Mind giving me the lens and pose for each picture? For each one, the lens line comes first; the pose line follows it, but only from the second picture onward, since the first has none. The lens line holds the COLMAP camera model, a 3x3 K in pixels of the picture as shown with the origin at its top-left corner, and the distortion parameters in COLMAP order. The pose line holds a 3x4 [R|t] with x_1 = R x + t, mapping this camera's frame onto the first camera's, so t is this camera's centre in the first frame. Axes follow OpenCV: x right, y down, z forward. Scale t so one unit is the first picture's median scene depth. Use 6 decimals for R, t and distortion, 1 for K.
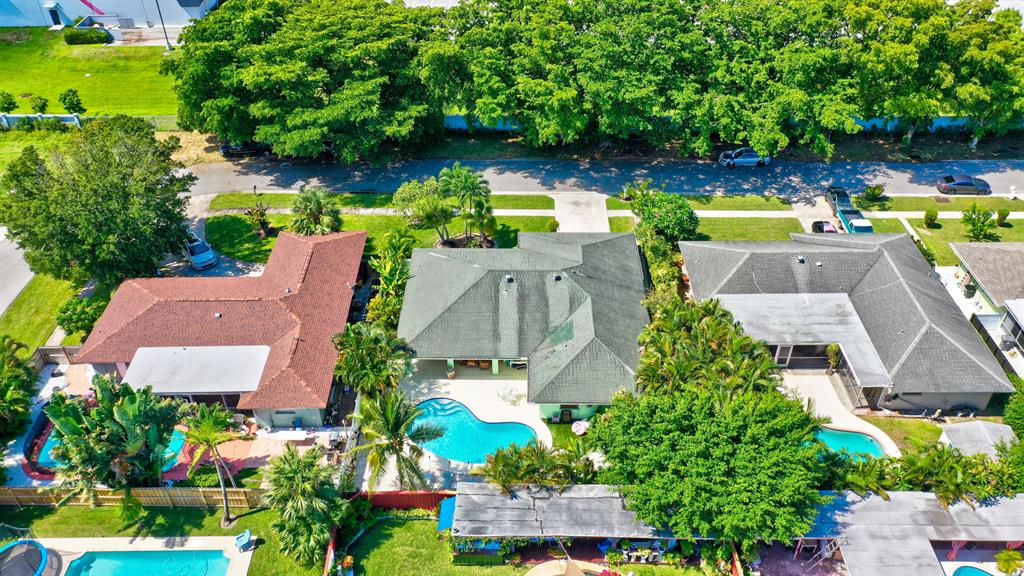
lens RADIAL K [[809.7, 0, 512.0], [0, 809.7, 288.0], [0, 0, 1]] dist [-0.003849, -0.001518]
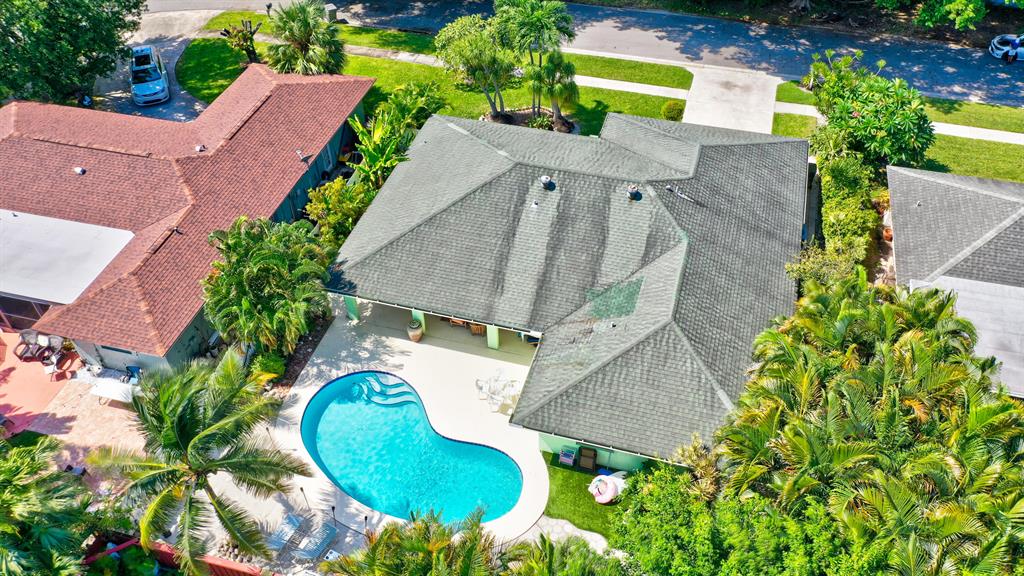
lens RADIAL K [[809.7, 0, 512.0], [0, 809.7, 288.0], [0, 0, 1]] dist [-0.003849, -0.001518]
pose [[0.961849, 0.177885, -0.207852, 0.094873], [-0.153242, 0.979692, 0.129308, -0.008573], [0.226633, -0.092523, 0.969576, 0.426648]]
